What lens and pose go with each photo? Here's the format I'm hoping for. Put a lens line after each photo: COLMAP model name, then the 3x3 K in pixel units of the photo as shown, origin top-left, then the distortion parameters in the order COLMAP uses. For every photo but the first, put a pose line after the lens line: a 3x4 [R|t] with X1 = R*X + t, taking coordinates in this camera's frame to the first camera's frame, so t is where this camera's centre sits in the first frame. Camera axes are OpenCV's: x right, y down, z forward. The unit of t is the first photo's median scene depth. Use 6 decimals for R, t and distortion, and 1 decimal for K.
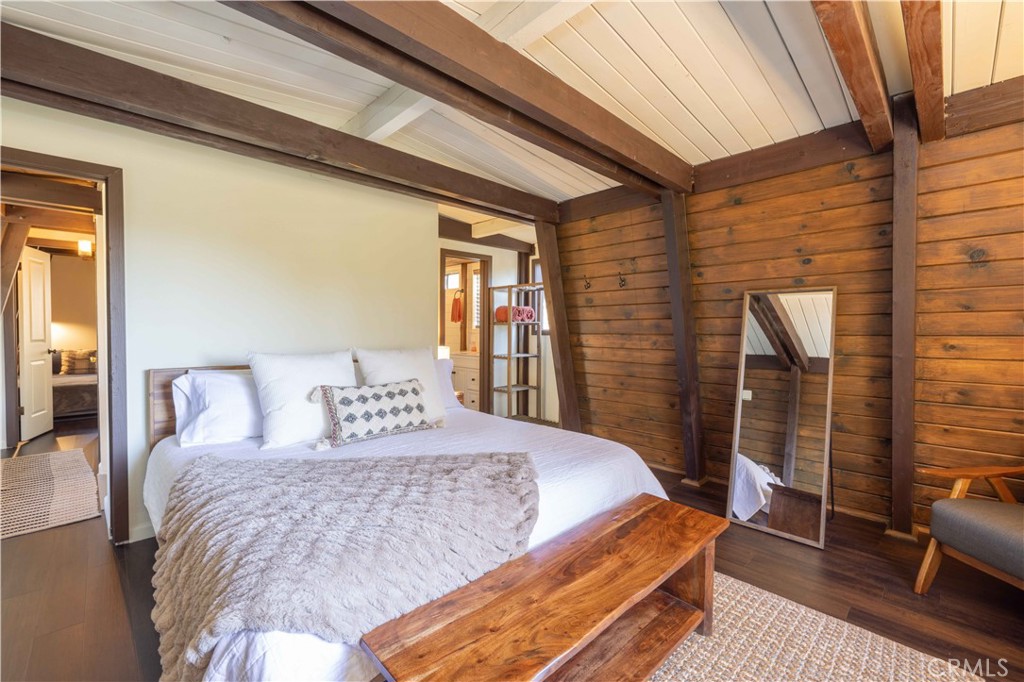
lens RADIAL K [[426.8, 0, 505.8], [0, 426.8, 337.4], [0, 0, 1]] dist [-0.001753, -0.000176]
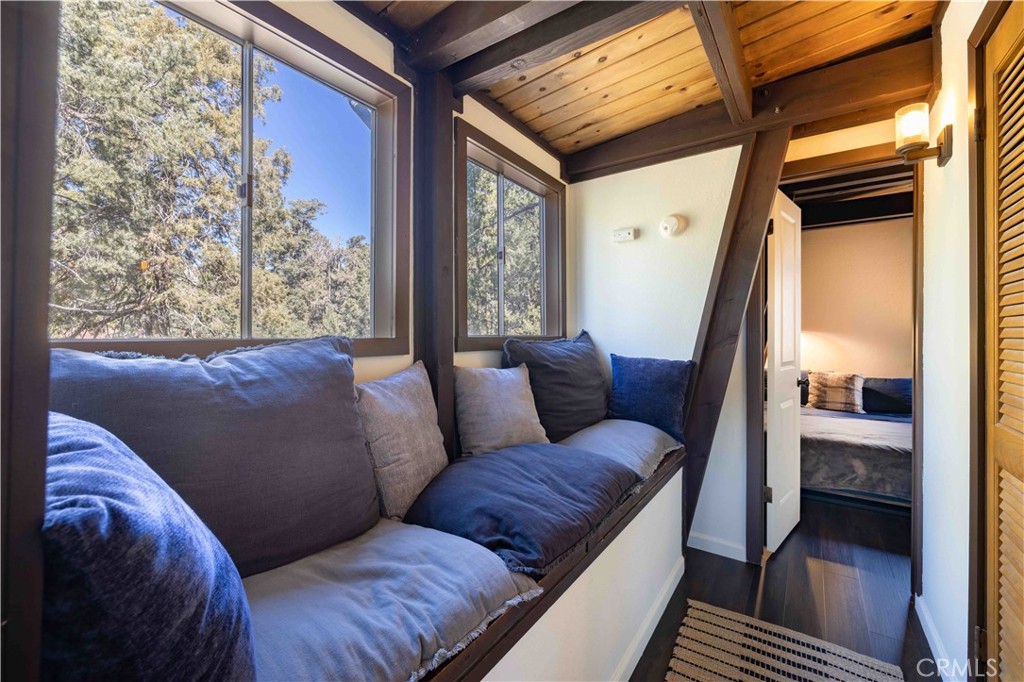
lens RADIAL K [[426.8, 0, 507.1], [0, 426.8, 337.9], [0, 0, 1]] dist [-0.001753, -0.000176]
pose [[0.187245, 0.000657, -0.982313, -0.499410], [-0.019395, 0.999807, -0.003028, -0.014213], [0.982122, 0.019619, 0.187221, 0.425692]]
